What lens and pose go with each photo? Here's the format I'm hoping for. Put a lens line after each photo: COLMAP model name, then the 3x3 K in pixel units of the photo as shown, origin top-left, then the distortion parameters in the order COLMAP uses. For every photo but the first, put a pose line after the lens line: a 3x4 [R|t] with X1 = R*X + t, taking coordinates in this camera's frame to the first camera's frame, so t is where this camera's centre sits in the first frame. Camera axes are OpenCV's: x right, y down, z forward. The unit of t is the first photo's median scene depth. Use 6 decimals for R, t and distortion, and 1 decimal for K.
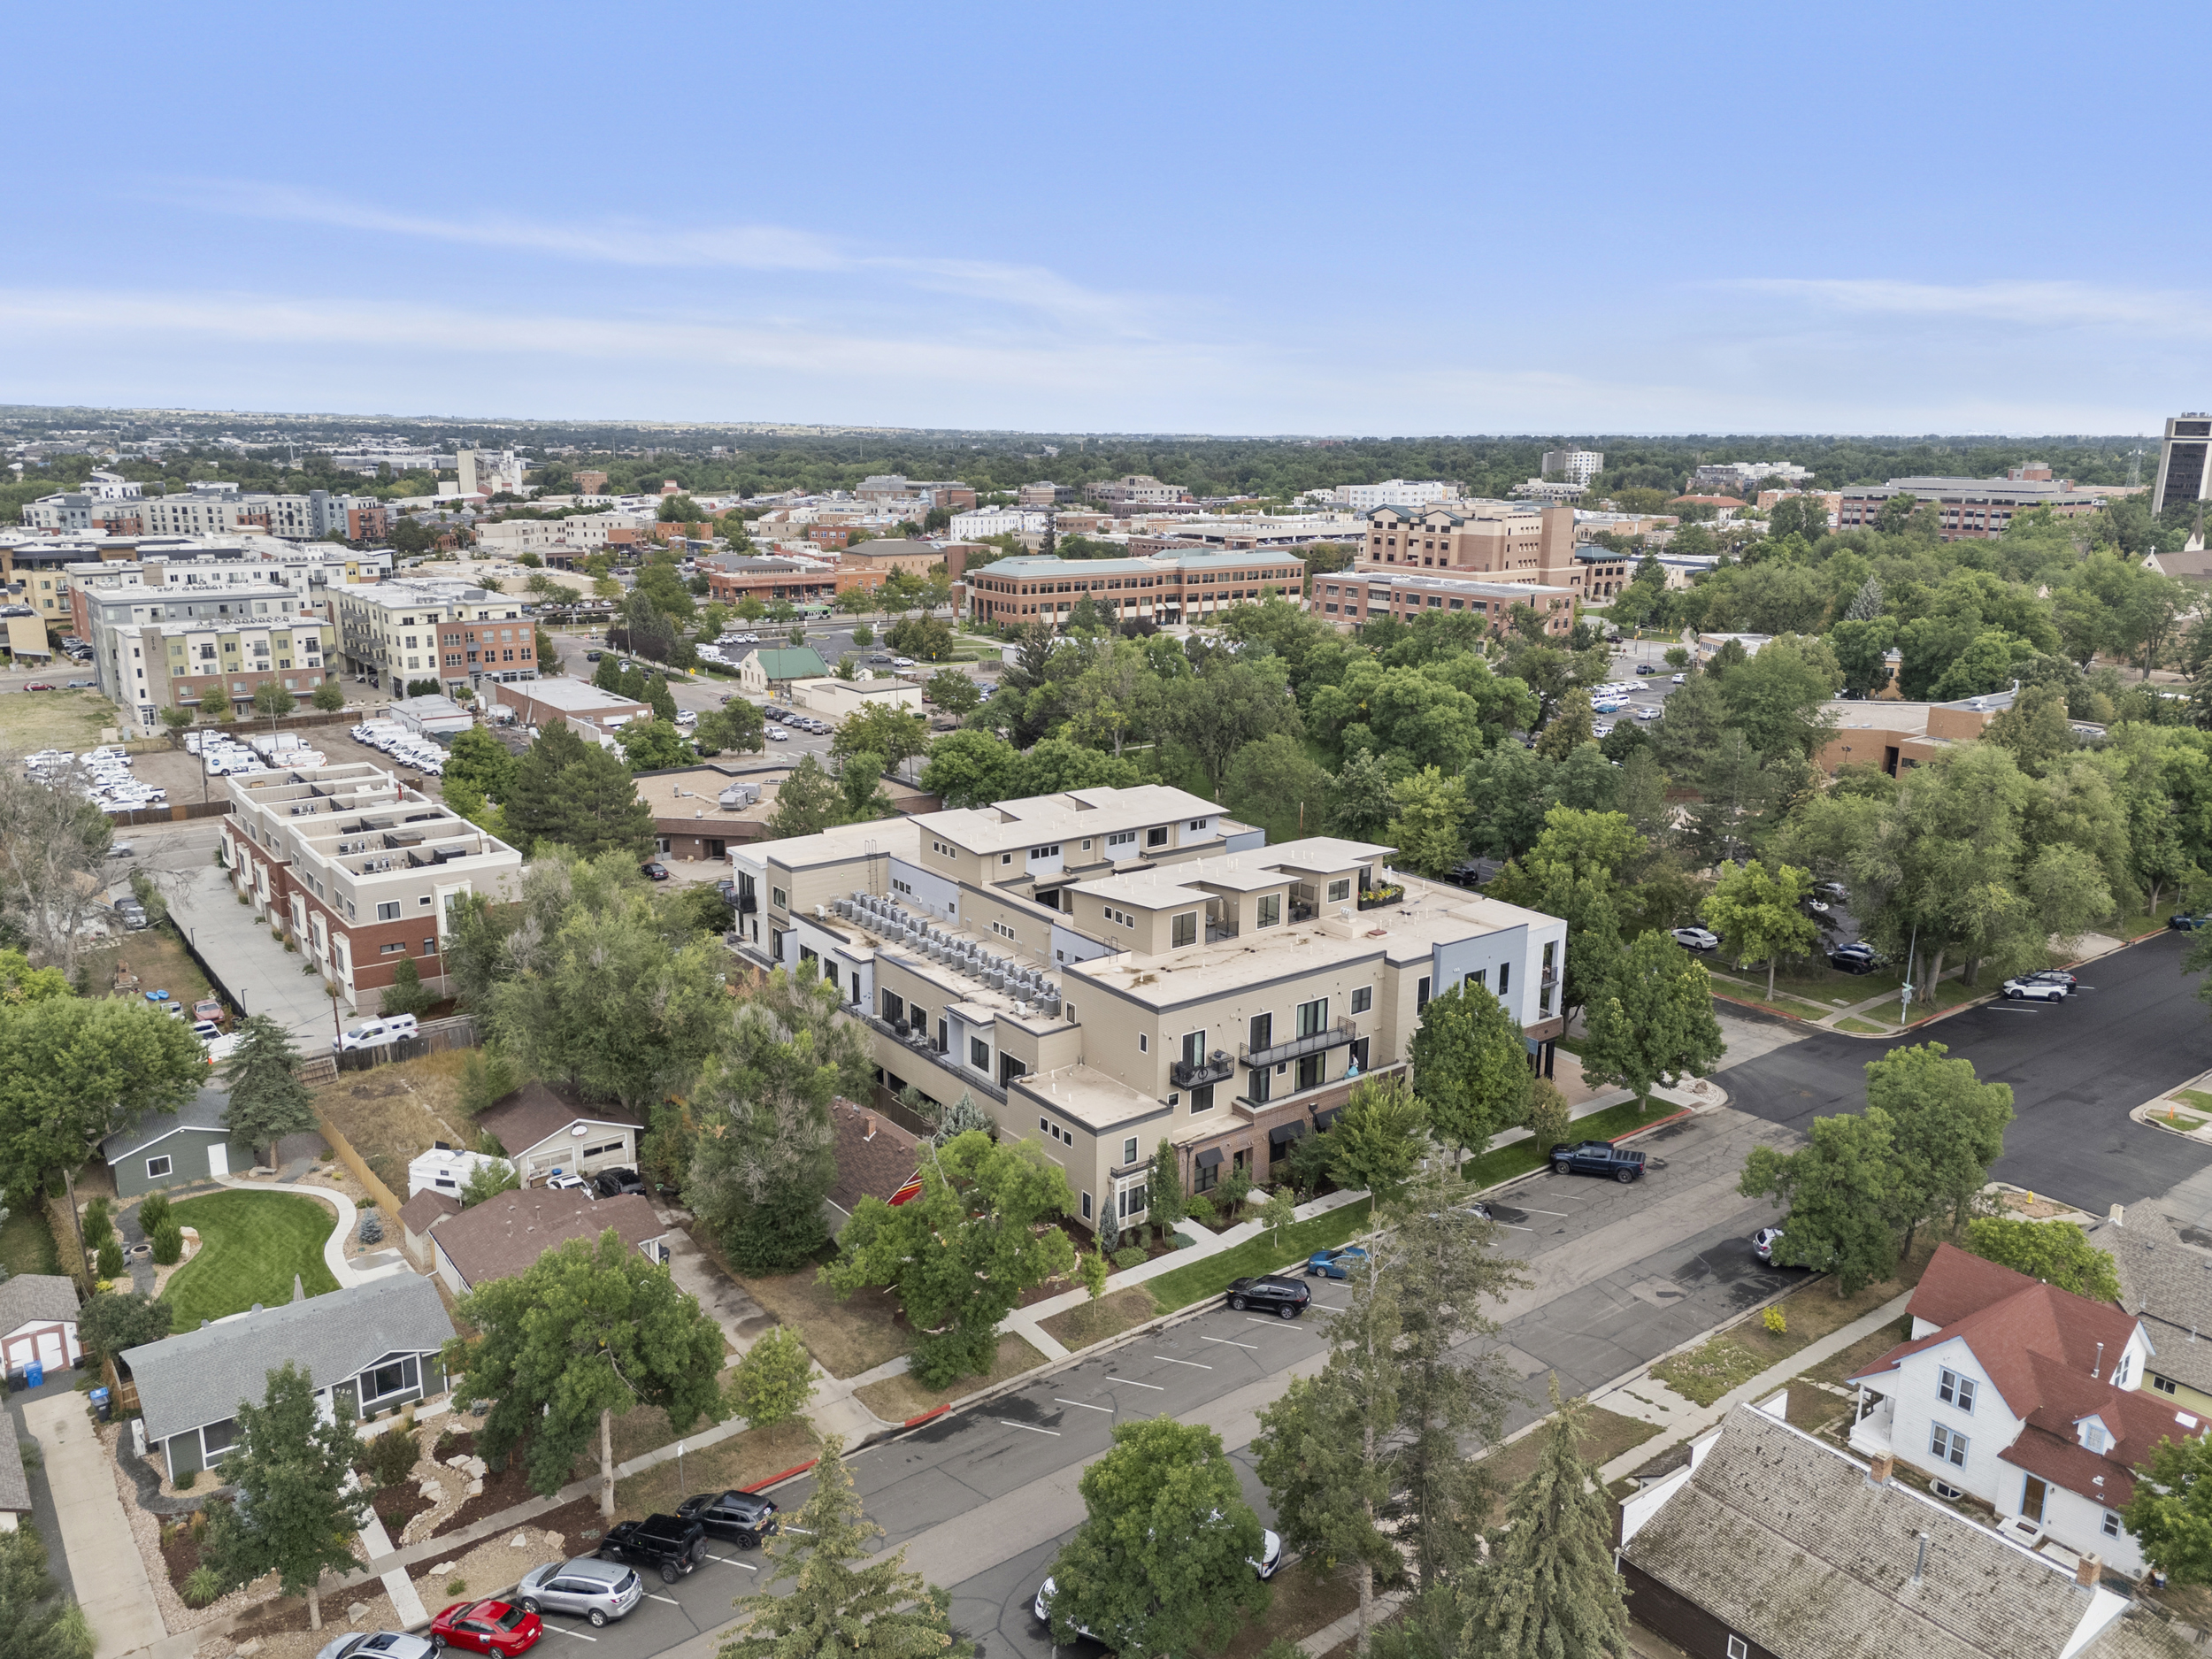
lens RADIAL K [[1652.1, 0, 1105.8], [0, 1652.1, 830.4], [0, 0, 1]] dist [0.000222, 0.000046]
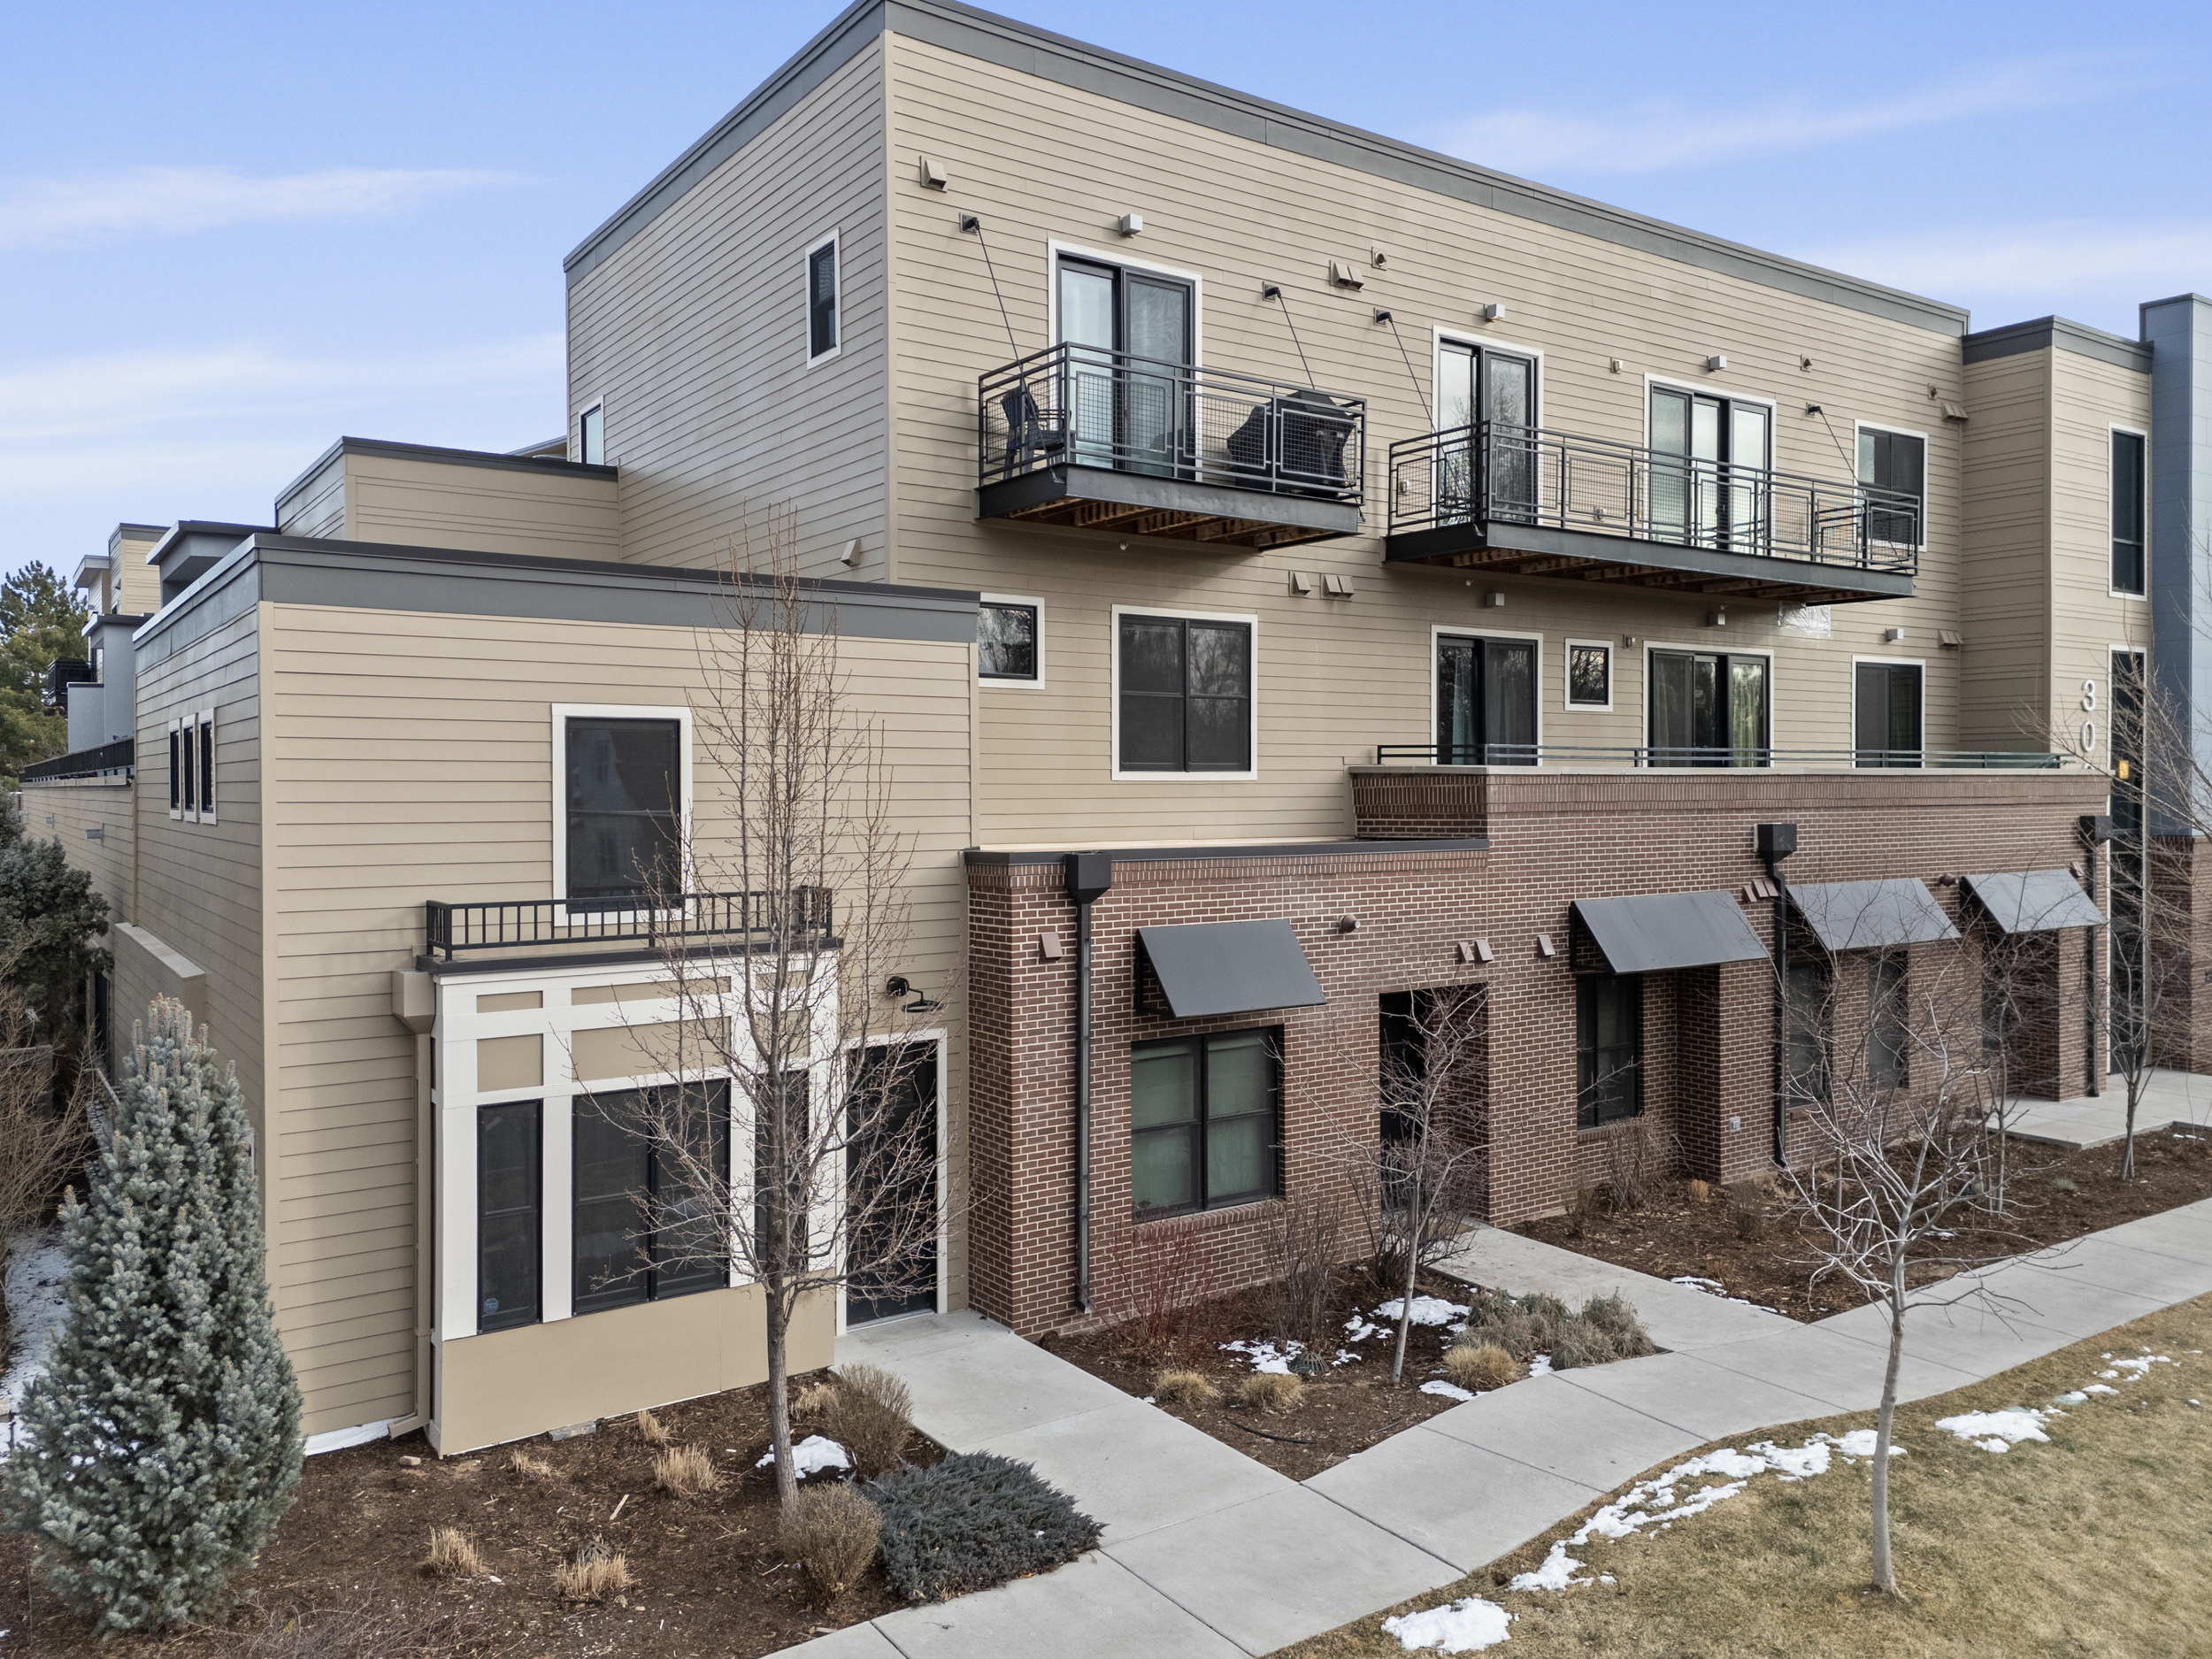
lens RADIAL K [[1652.1, 0, 1104.8], [0, 1652.1, 821.6], [0, 0, 1]] dist [0.000222, 0.000046]
pose [[0.999056, -0.013252, -0.041365, 0.058132], [0.003617, 0.974393, -0.224825, 0.218235], [0.043285, 0.224463, 0.973521, 0.844573]]
